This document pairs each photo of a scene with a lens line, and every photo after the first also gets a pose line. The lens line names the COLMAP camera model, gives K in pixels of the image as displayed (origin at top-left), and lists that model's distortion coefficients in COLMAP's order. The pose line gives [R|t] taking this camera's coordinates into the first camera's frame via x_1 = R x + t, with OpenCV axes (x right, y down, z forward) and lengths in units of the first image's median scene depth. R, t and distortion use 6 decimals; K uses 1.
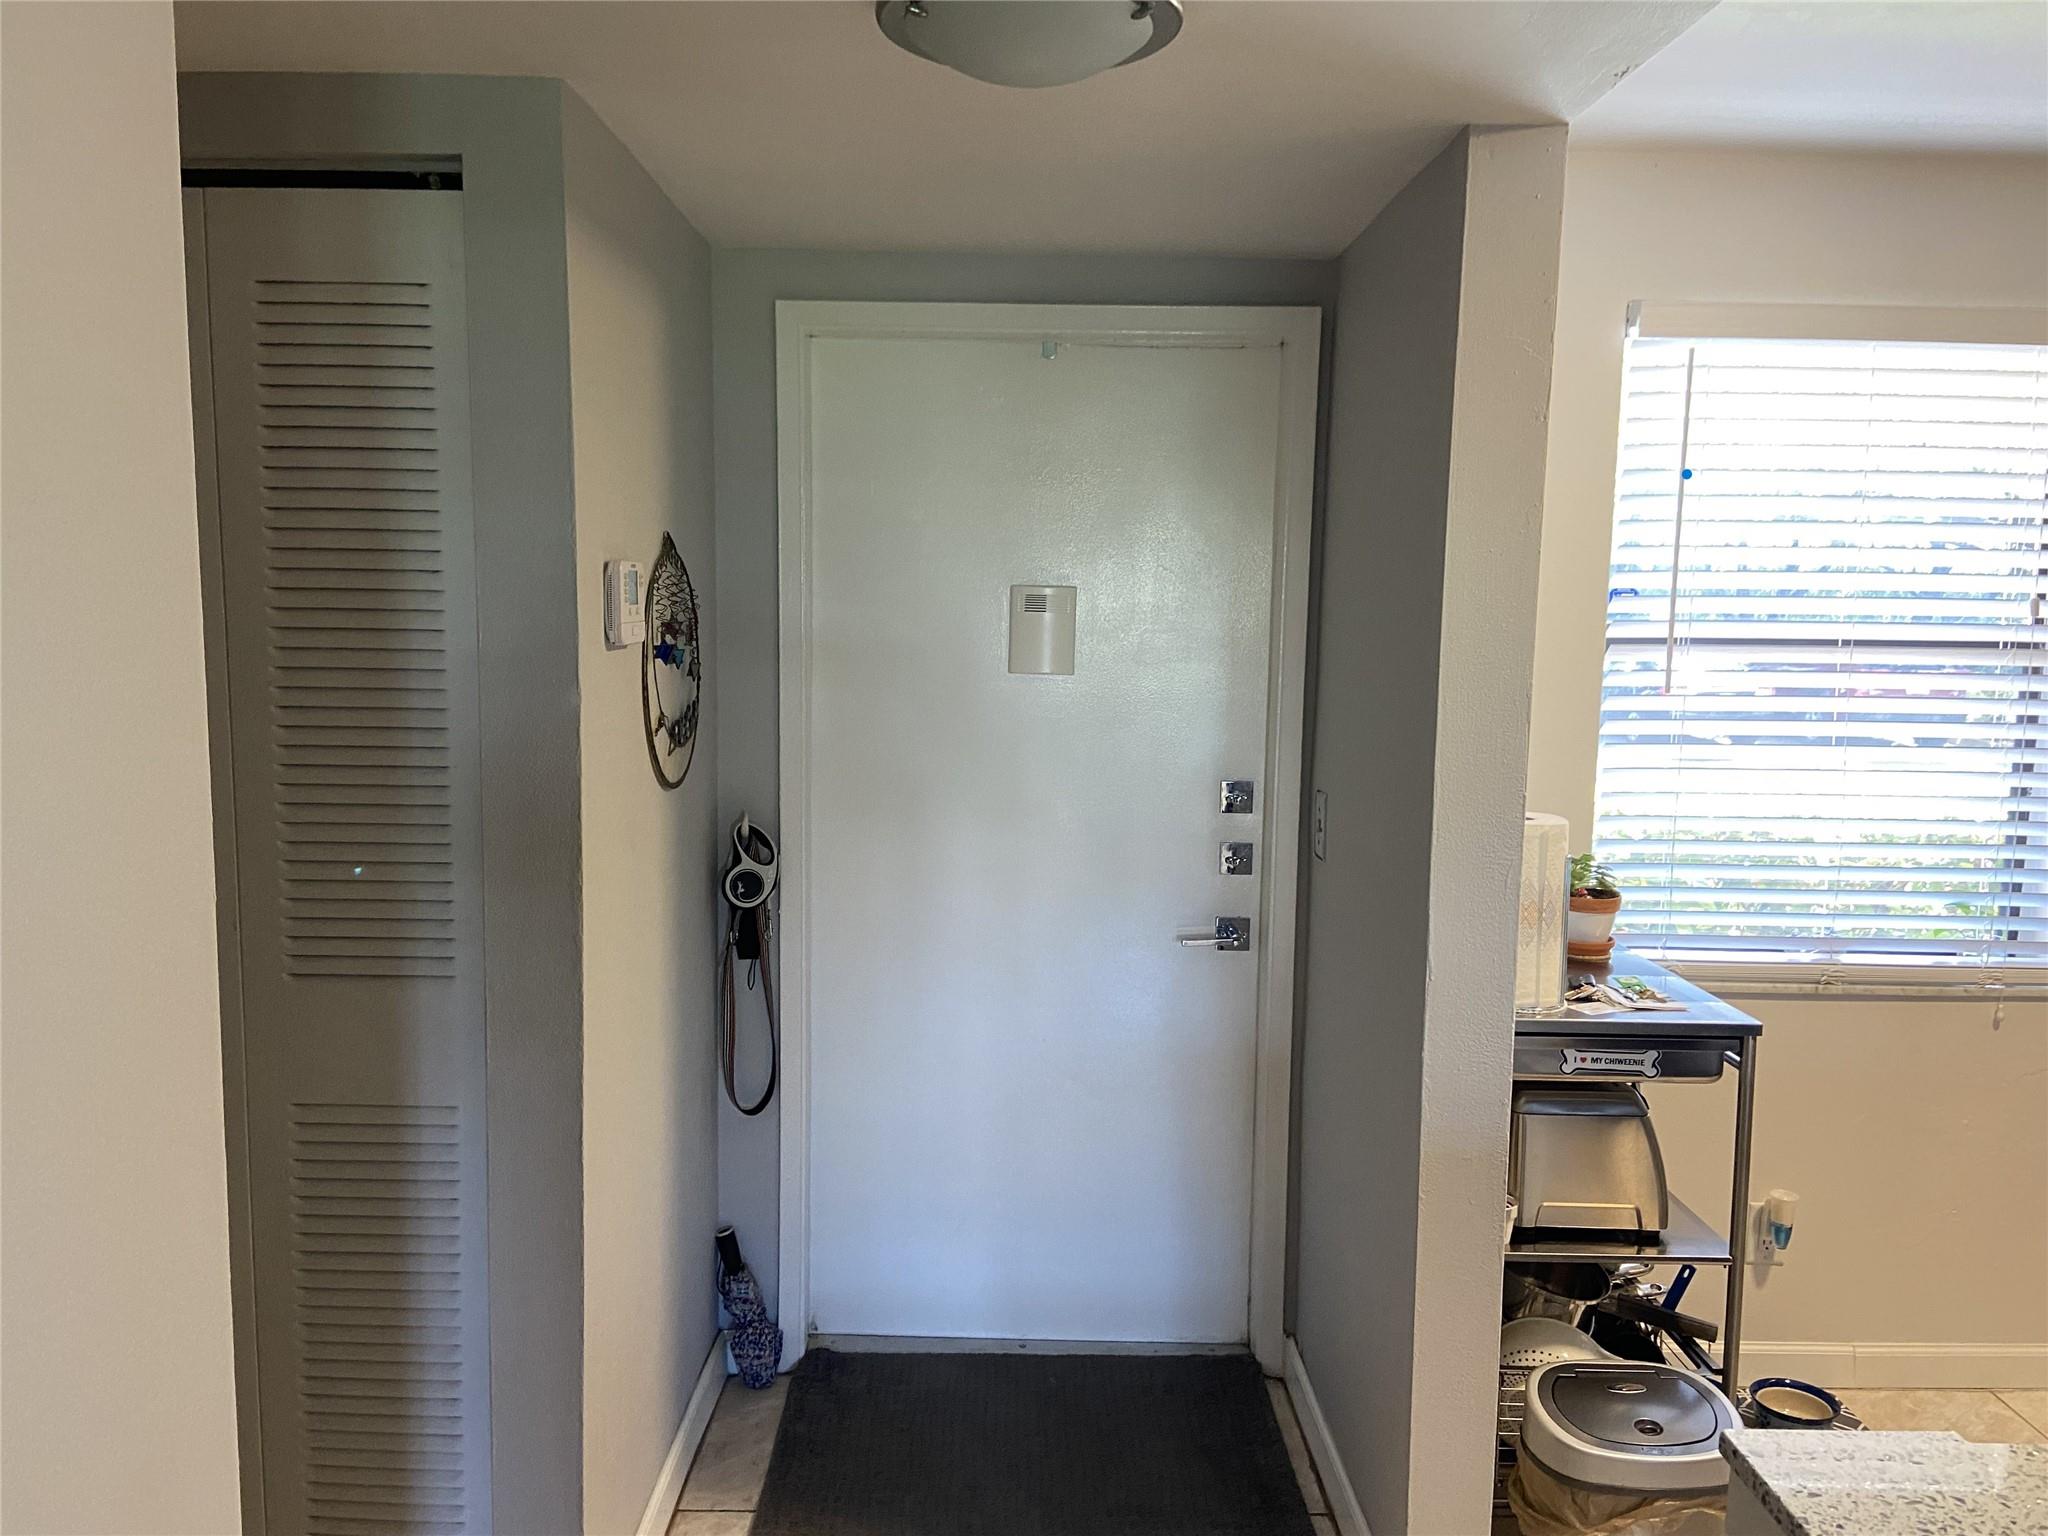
lens RADIAL K [[1549.2, 0, 1024.2], [0, 1549.2, 776.4], [0, 0, 1]] dist [0.097254, -0.110909]
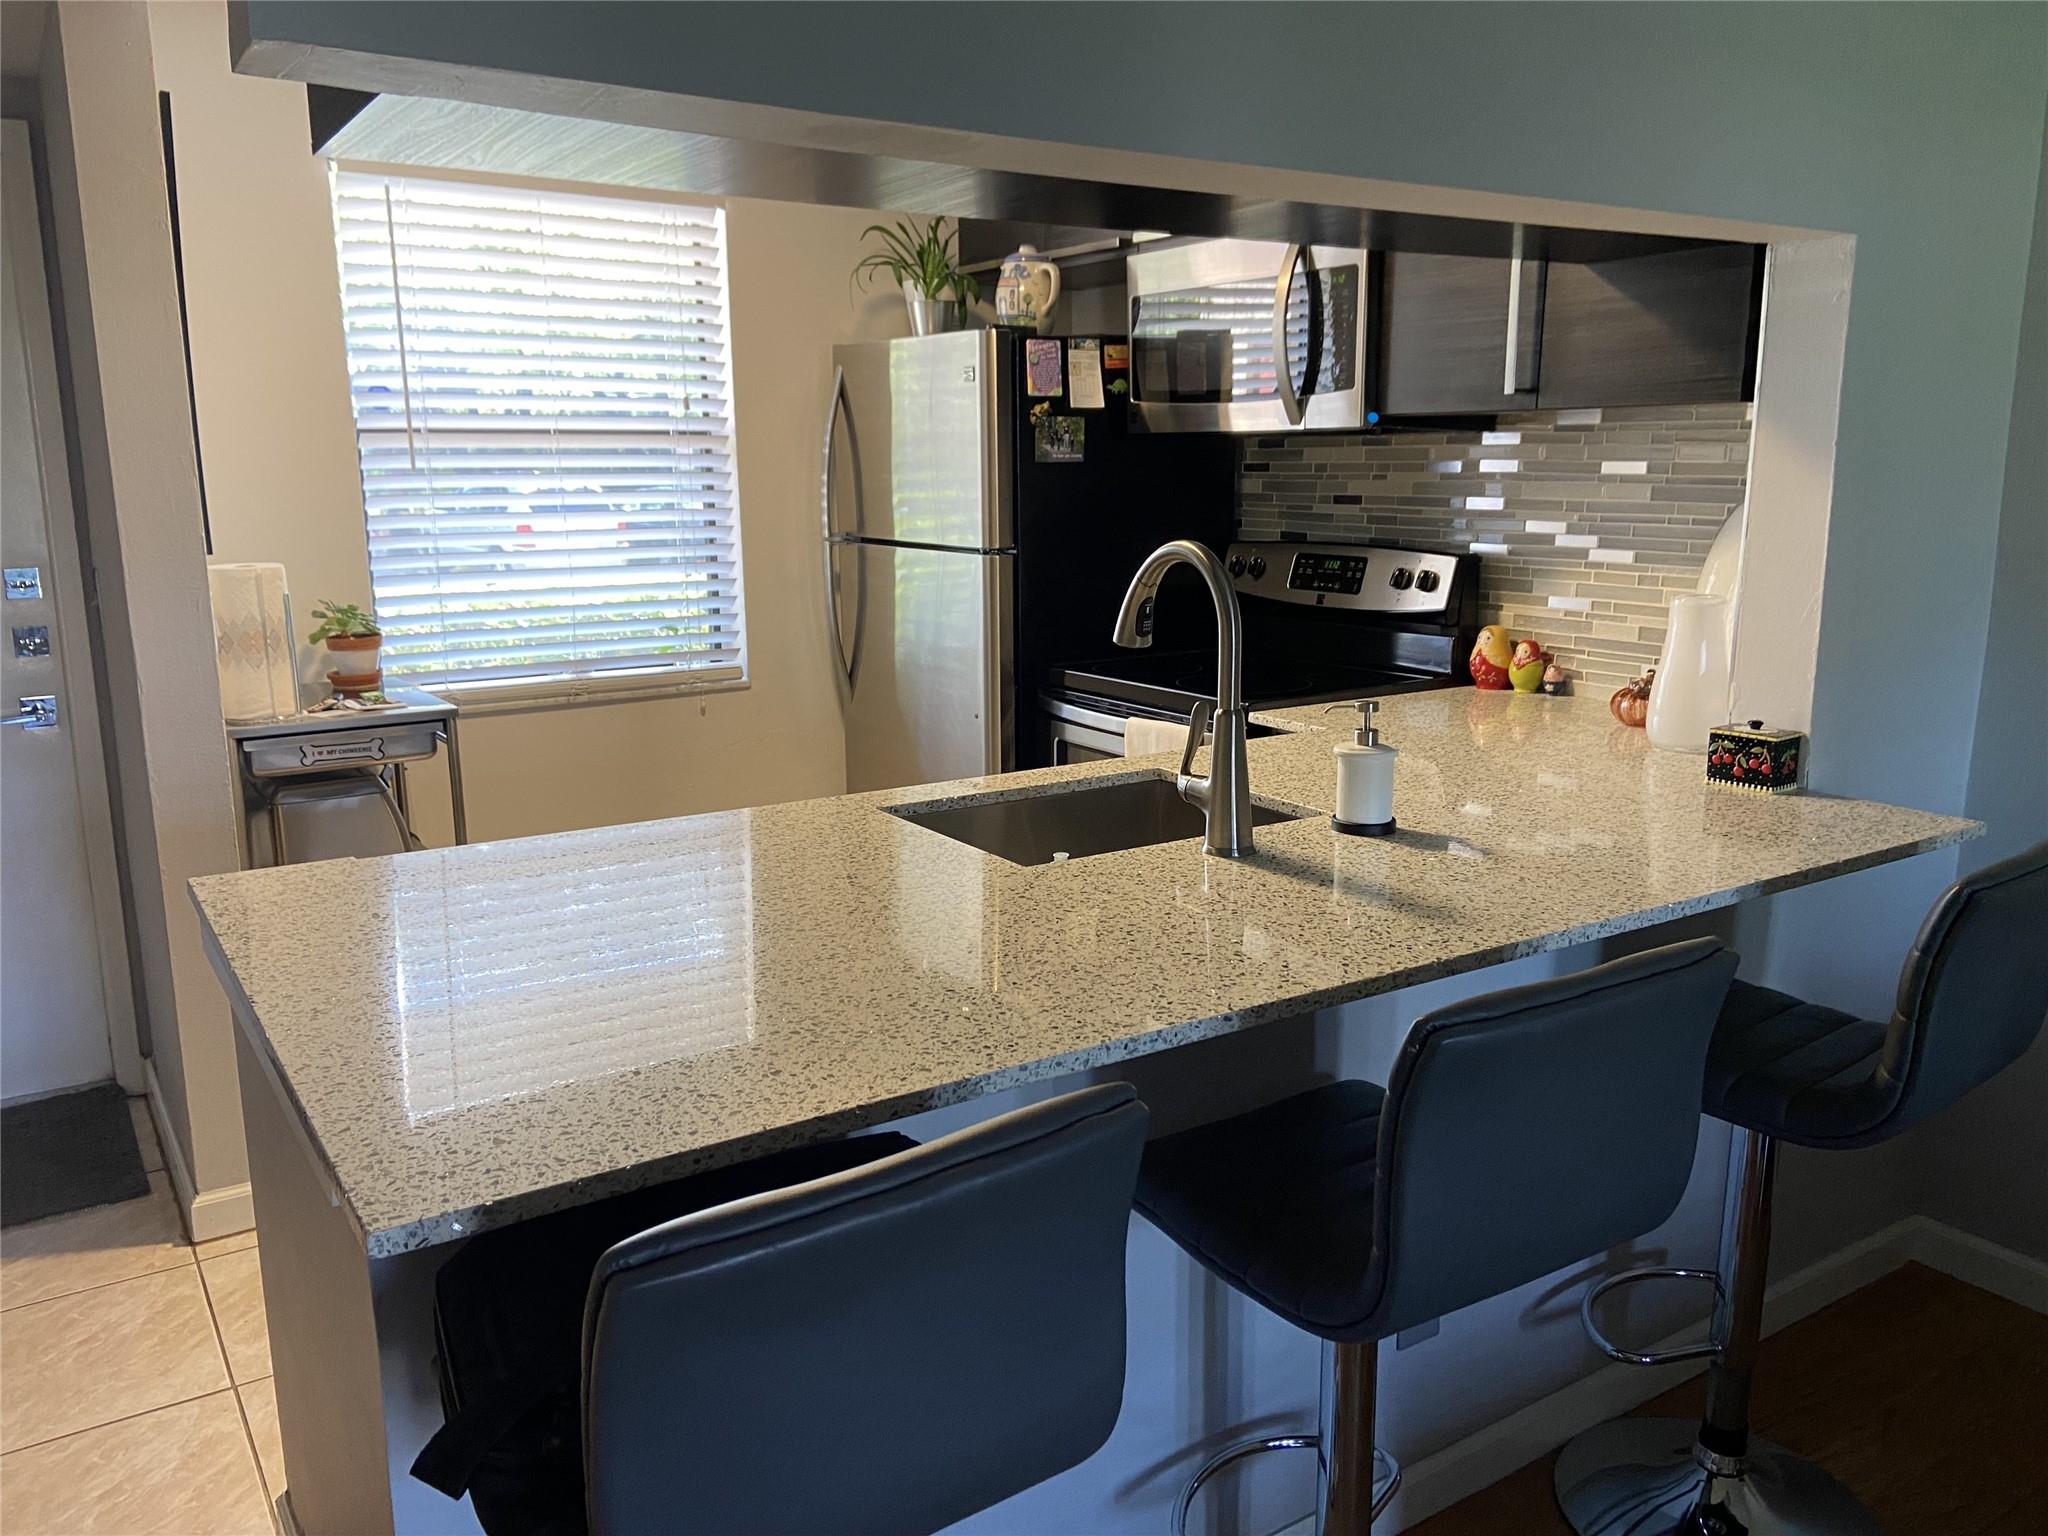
lens RADIAL K [[1549.2, 0, 1012.1], [0, 1549.2, 747.9], [0, 0, 1]] dist [0.097254, -0.110909]
pose [[0.841832, -0.129017, 0.524094, 0.129158], [0.091036, 0.991040, 0.097739, 0.082497], [-0.532007, -0.034569, 0.846034, -0.302730]]
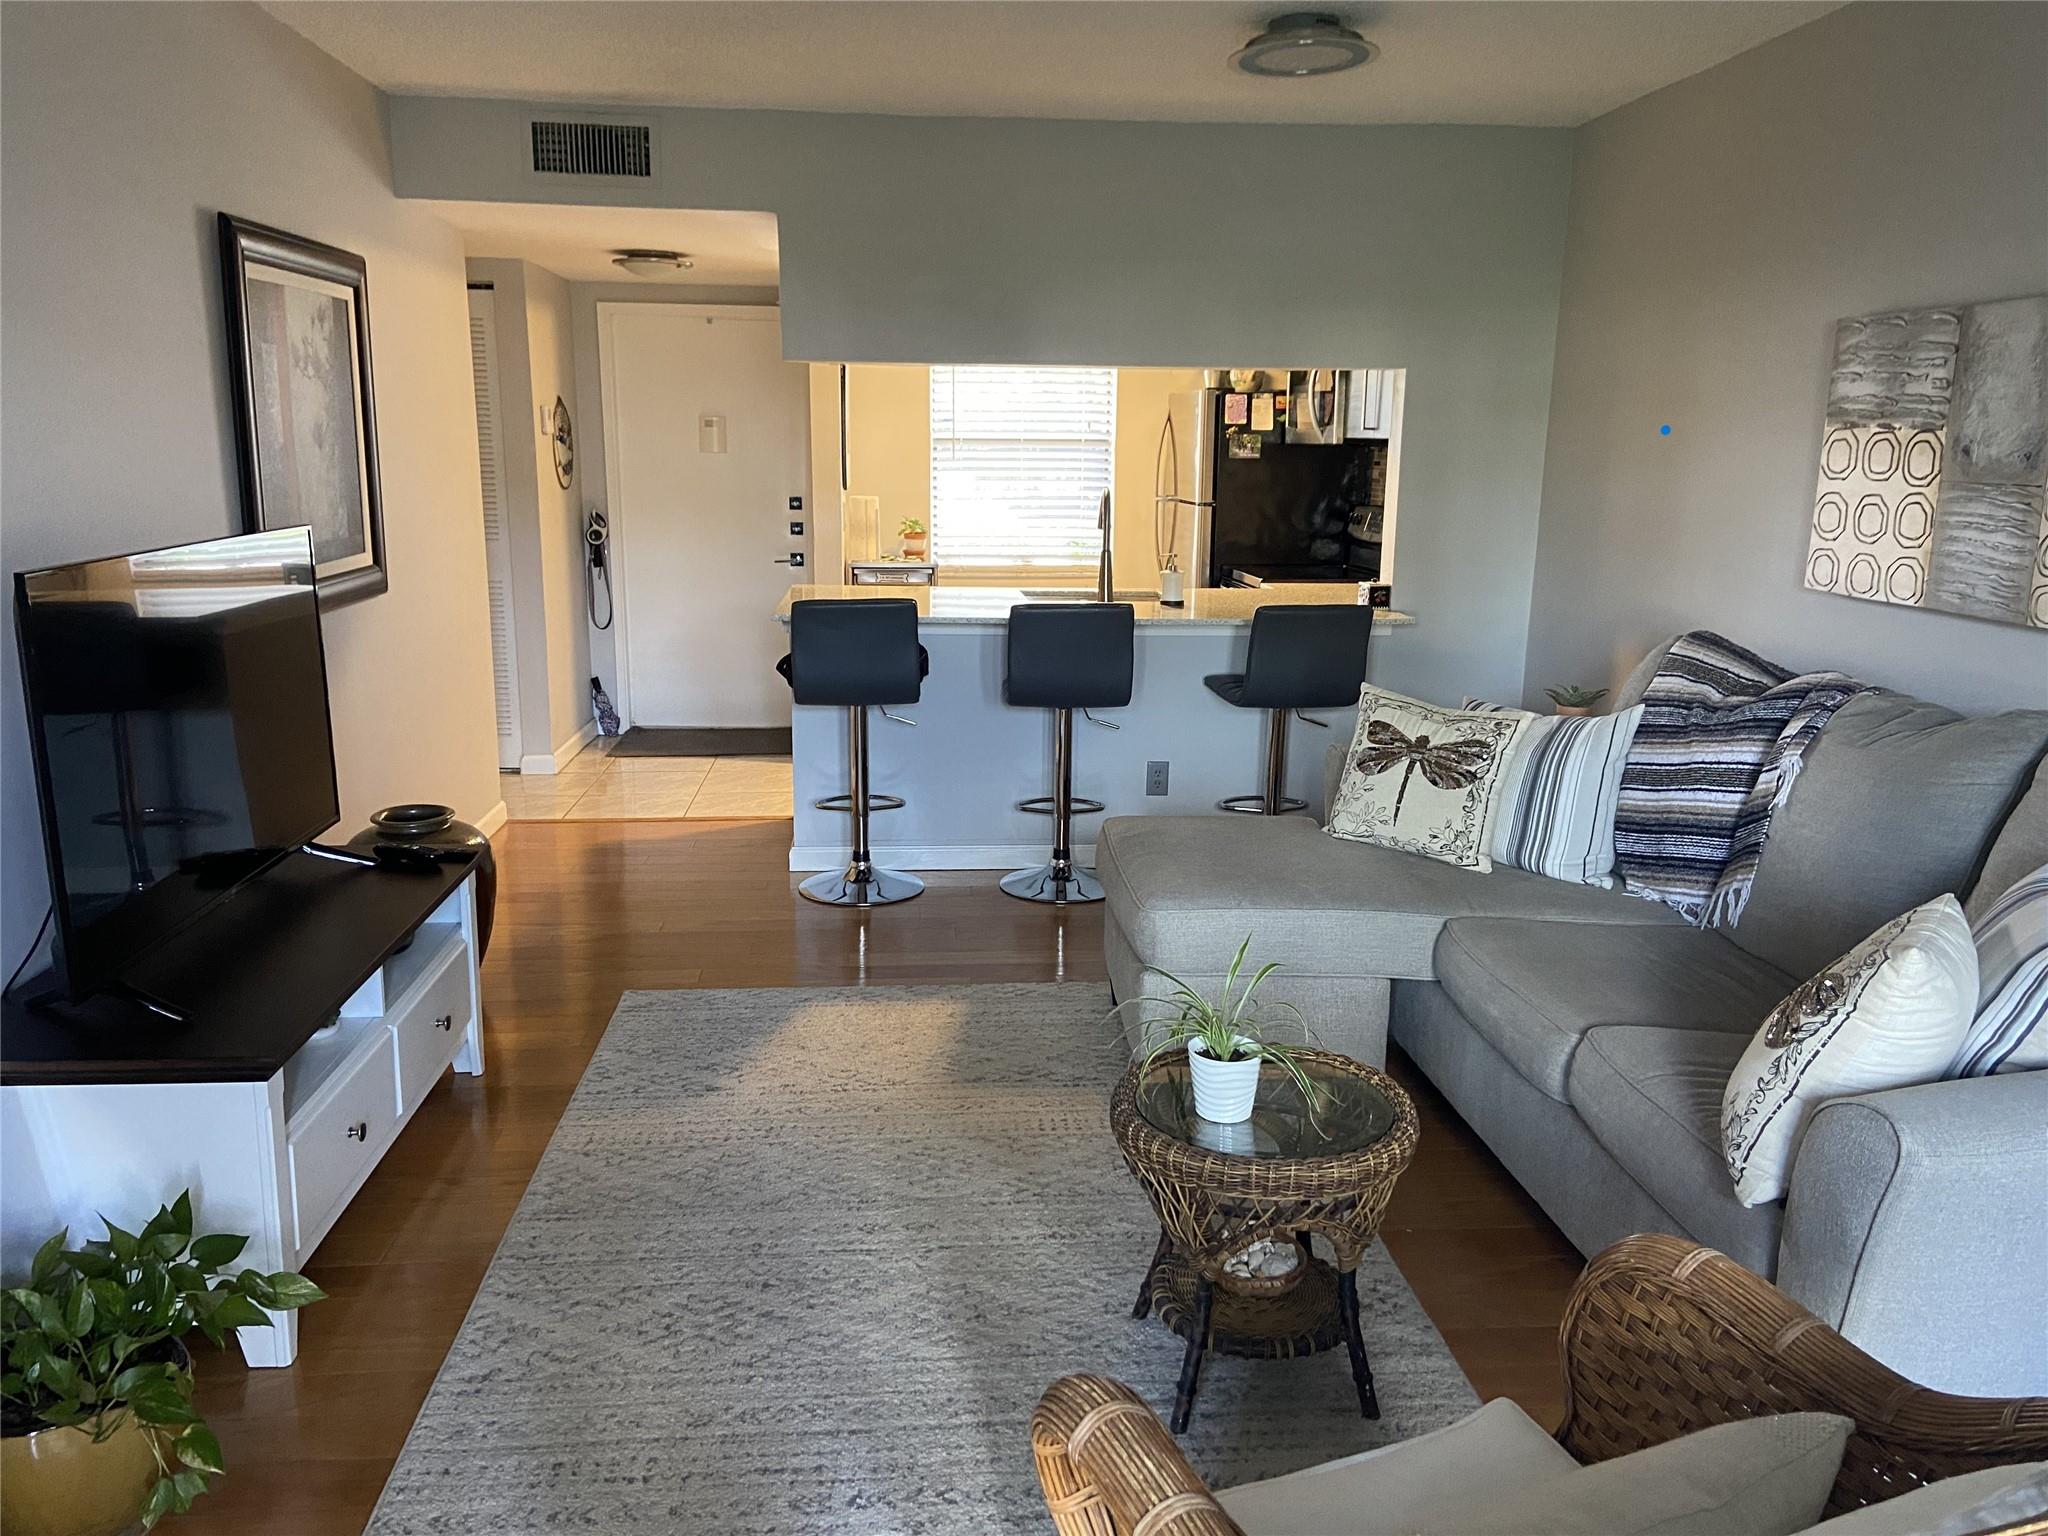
lens RADIAL K [[1549.2, 0, 1013.1], [0, 1549.2, 783.7], [0, 0, 1]] dist [0.097254, -0.110909]
pose [[0.997548, -0.022654, 0.066219, 0.325928], [0.016349, 0.995415, 0.094243, 0.243338], [-0.068050, -0.092930, 0.993344, -1.632322]]
